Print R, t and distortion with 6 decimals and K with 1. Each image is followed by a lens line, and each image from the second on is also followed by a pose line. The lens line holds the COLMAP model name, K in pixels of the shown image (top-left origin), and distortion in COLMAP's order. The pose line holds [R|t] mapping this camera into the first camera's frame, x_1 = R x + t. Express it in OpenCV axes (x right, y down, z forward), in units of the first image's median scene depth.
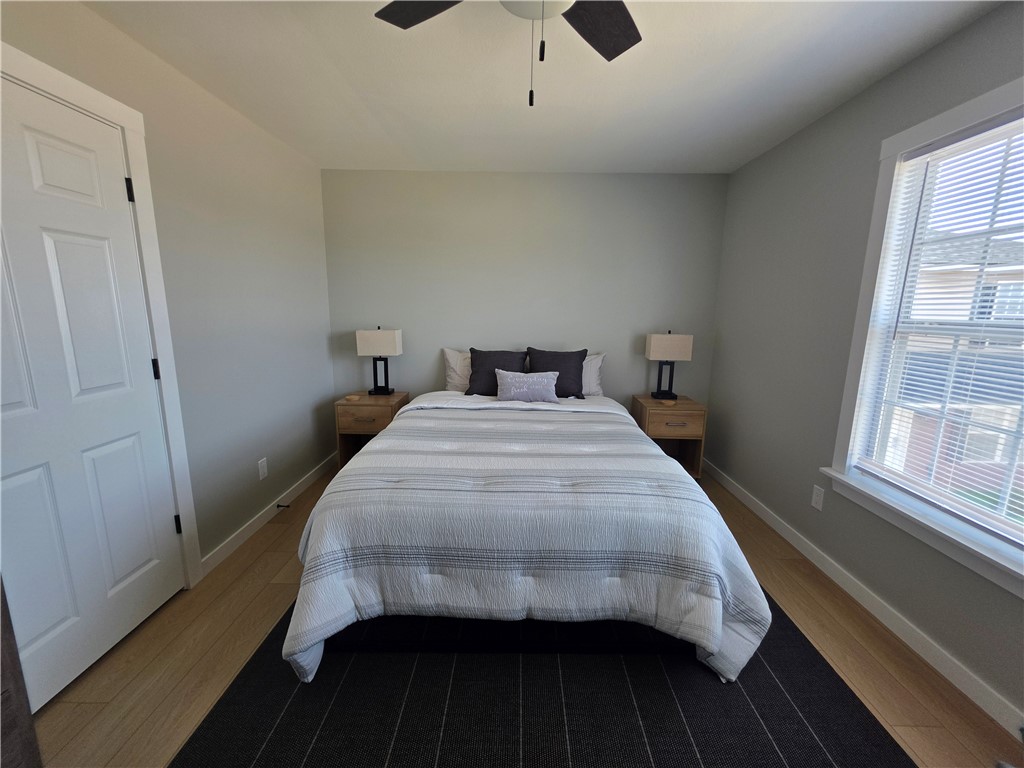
lens RADIAL K [[407.0, 0, 513.8], [0, 407.0, 379.5], [0, 0, 1]] dist [0.001245, 0.000147]
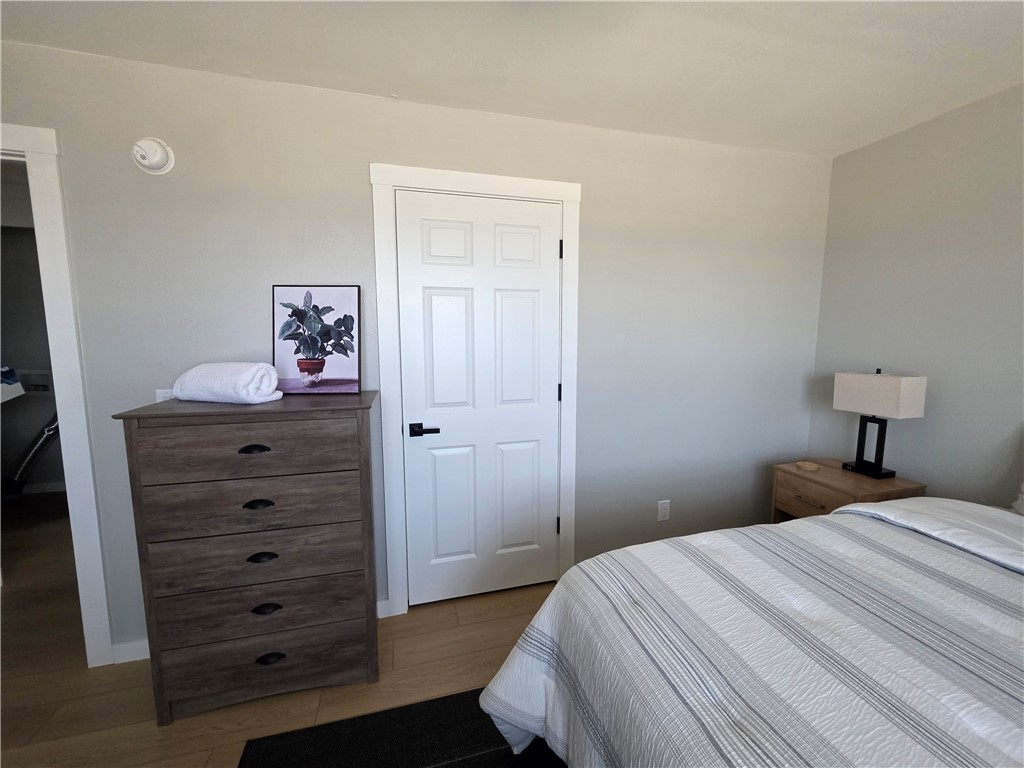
lens RADIAL K [[411.1, 0, 510.6], [0, 411.1, 381.2], [0, 0, 1]] dist [0.001568, -0.000455]
pose [[0.275470, 0.095267, -0.956578, 0.167509], [-0.162045, 0.985440, 0.051477, -0.066997], [0.947554, 0.140828, 0.286896, 0.352086]]
